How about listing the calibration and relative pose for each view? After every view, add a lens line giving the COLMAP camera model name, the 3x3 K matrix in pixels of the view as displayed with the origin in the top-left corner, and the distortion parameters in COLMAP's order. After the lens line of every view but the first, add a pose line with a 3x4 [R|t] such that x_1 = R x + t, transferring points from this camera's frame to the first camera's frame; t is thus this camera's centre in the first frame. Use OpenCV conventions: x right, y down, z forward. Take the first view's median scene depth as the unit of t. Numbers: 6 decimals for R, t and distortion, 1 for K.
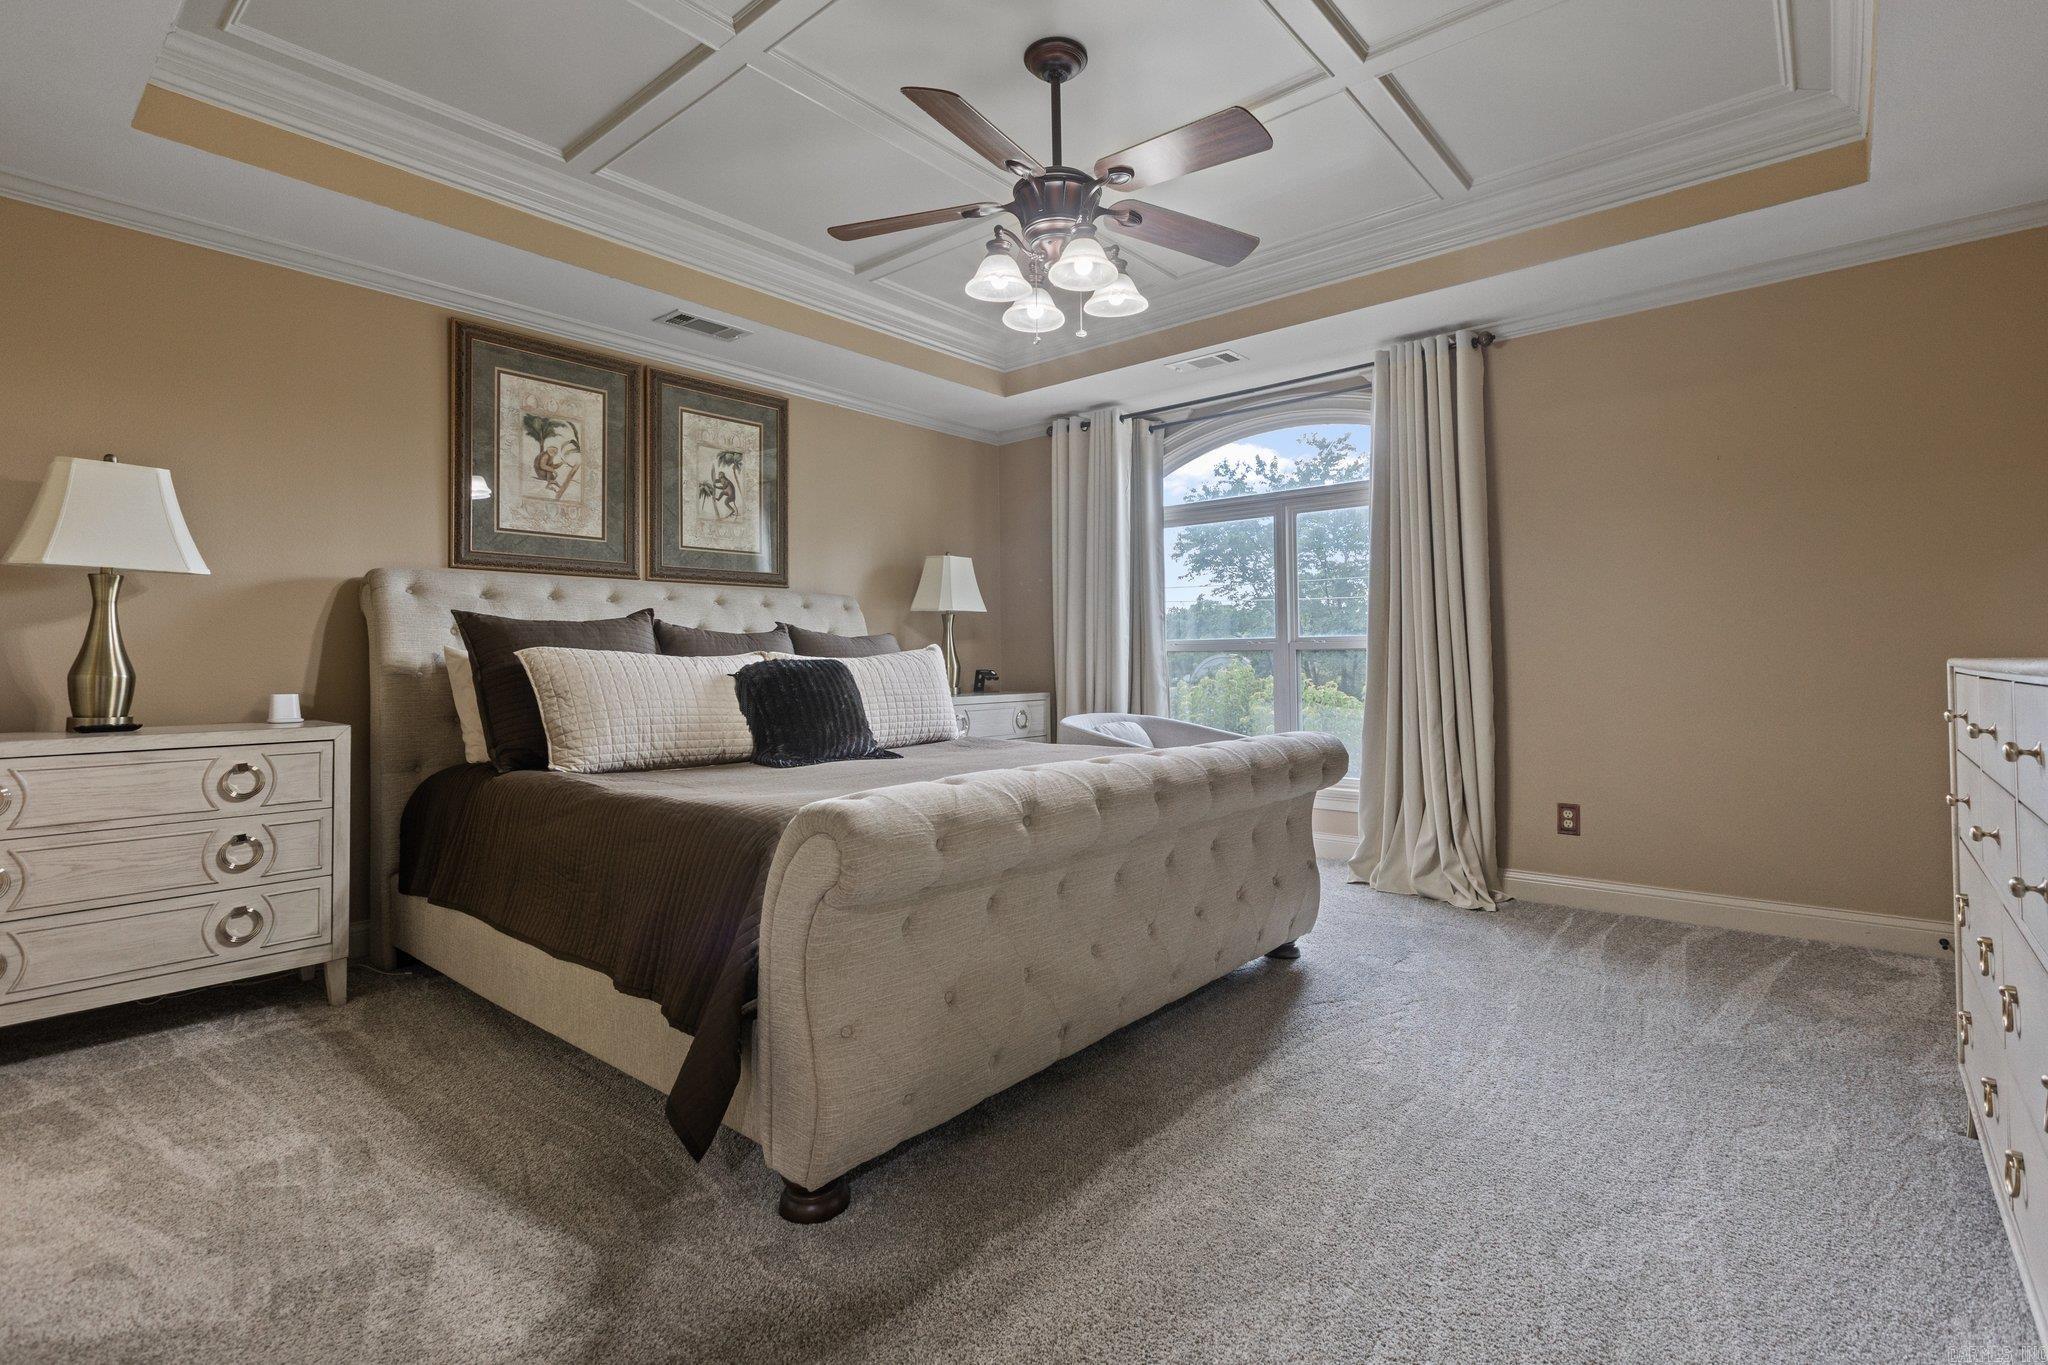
lens RADIAL K [[934.5, 0, 1025.0], [0, 934.5, 677.9], [0, 0, 1]] dist [0.002981, 0.000729]
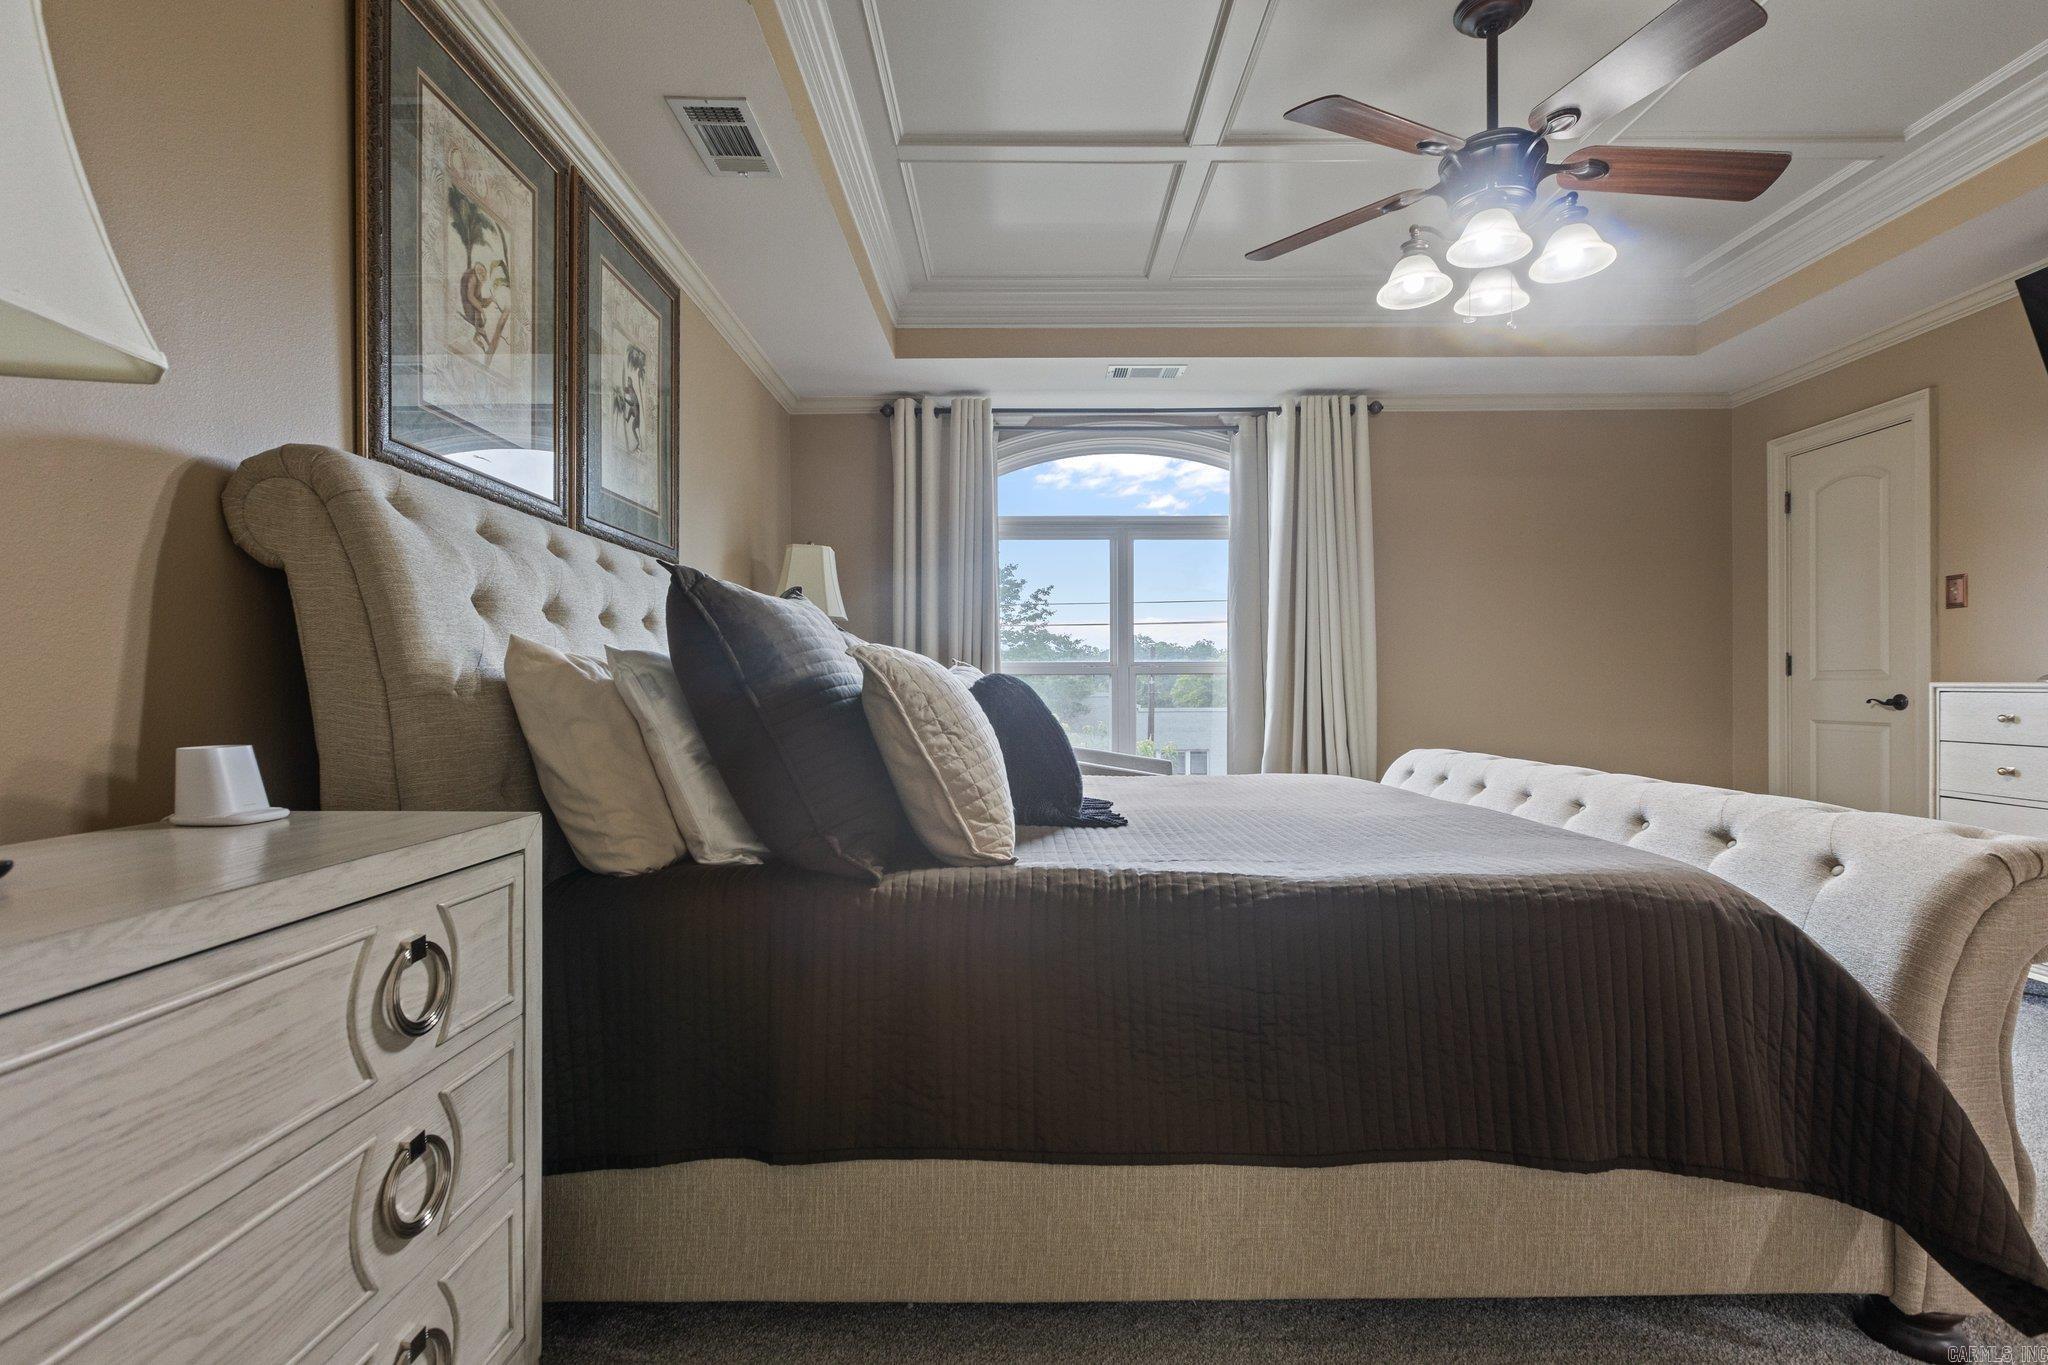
lens RADIAL K [[930.3, 0, 982.7], [0, 930.3, 723.4], [0, 0, 1]] dist [0.002253, 0.000211]
pose [[0.781298, -0.014516, 0.623989, -0.610938], [0.003101, 0.999807, 0.019376, 0.002764], [-0.624150, -0.013203, 0.781193, 0.406783]]
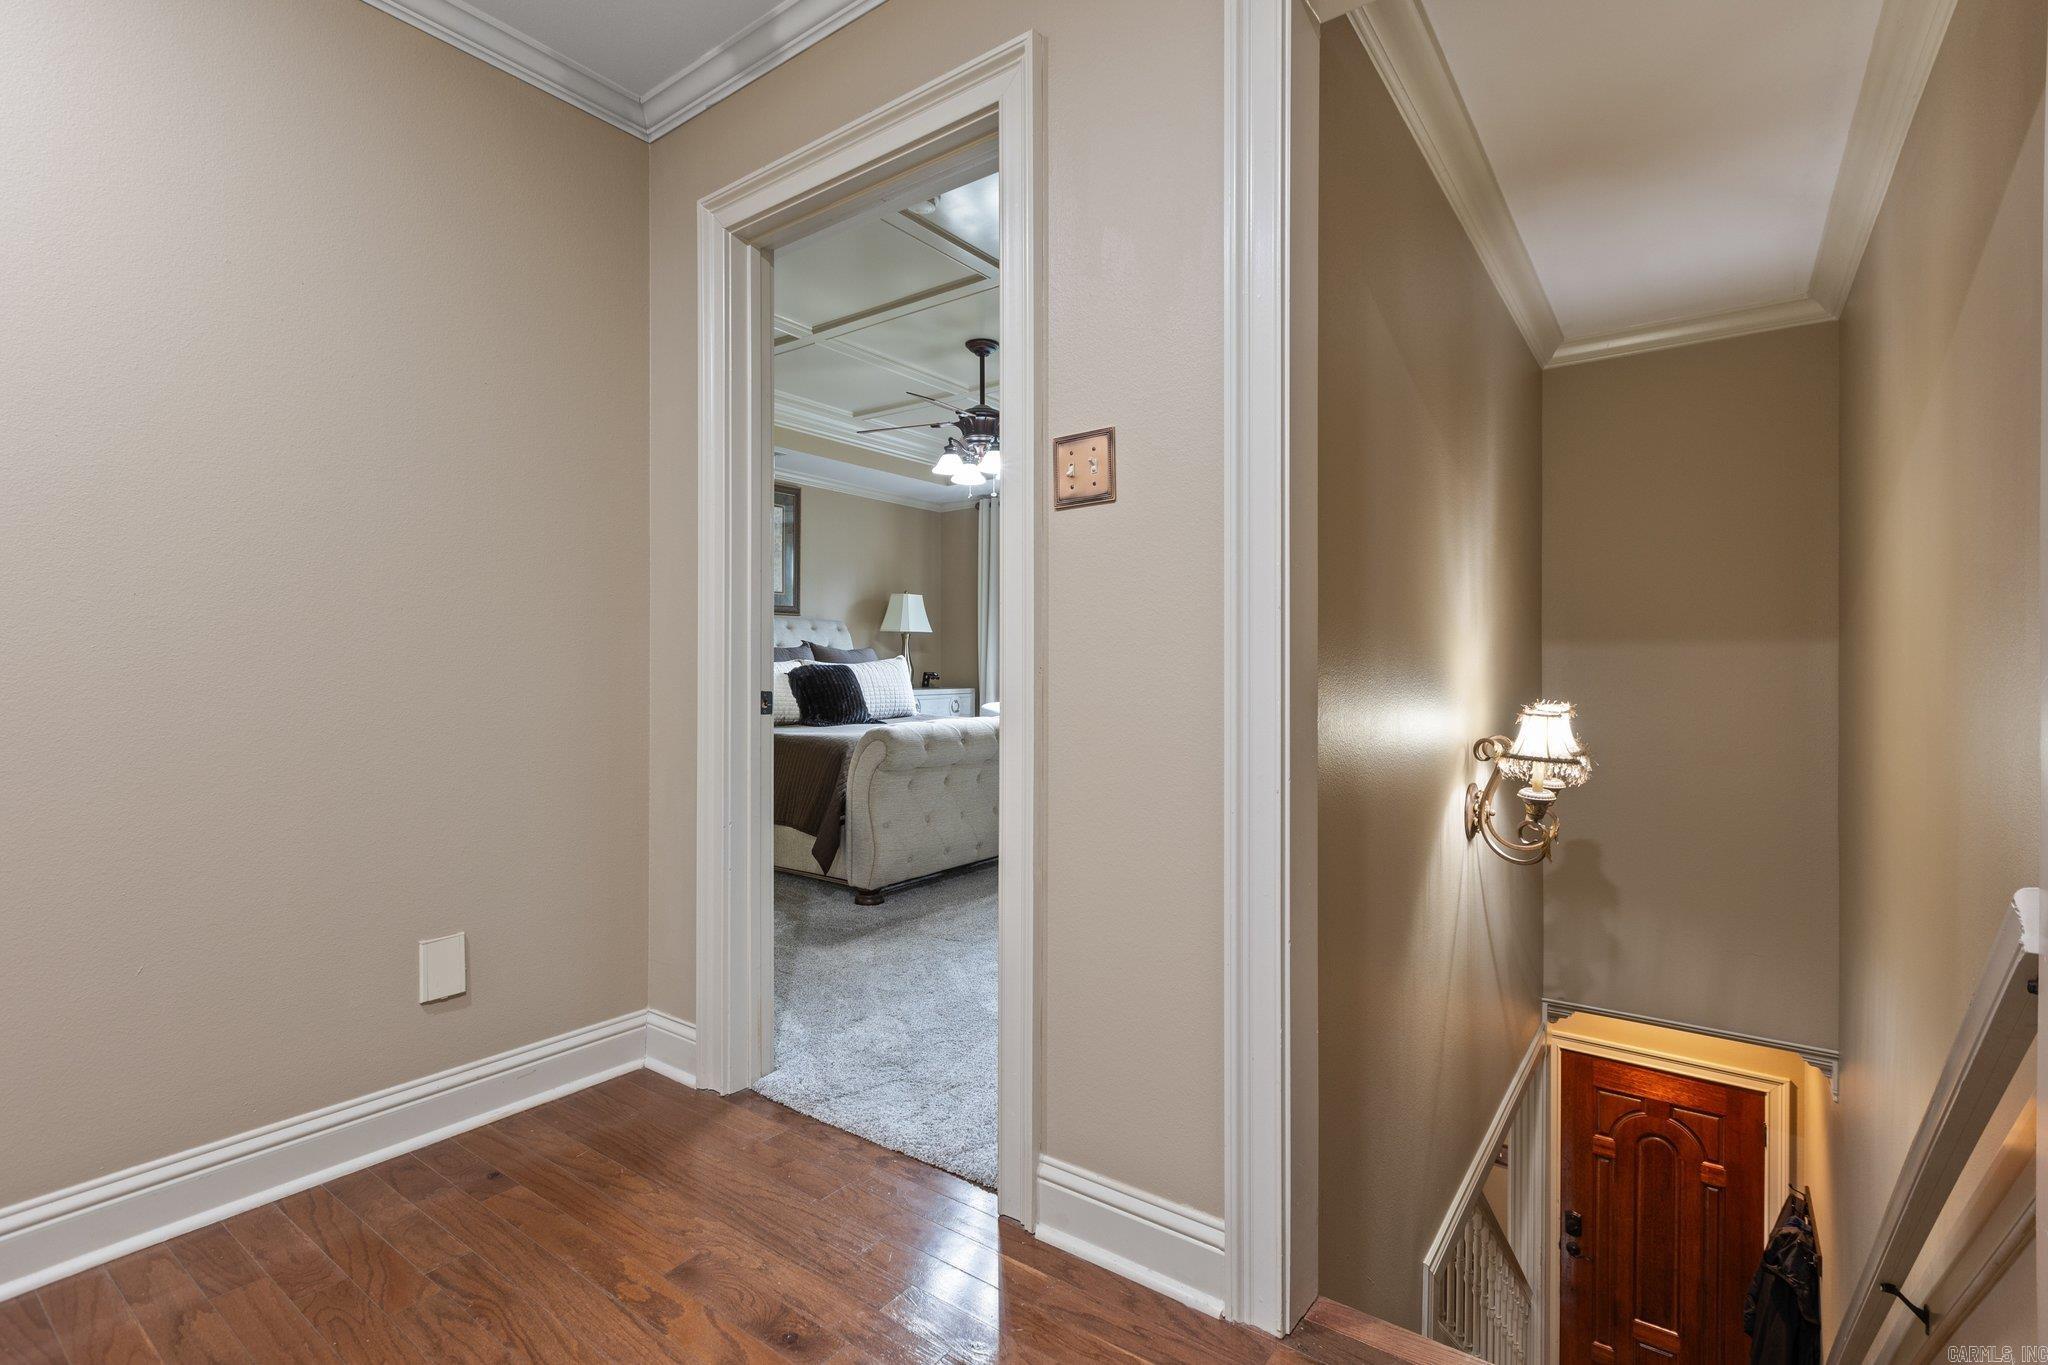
lens RADIAL K [[934.5, 0, 1025.0], [0, 934.5, 677.9], [0, 0, 1]] dist [0.002981, 0.000729]
pose [[0.996801, 0.014008, 0.078691, -0.013734], [-0.013790, 0.999899, -0.003317, 0.003840], [-0.078729, 0.002221, 0.996894, -0.606486]]
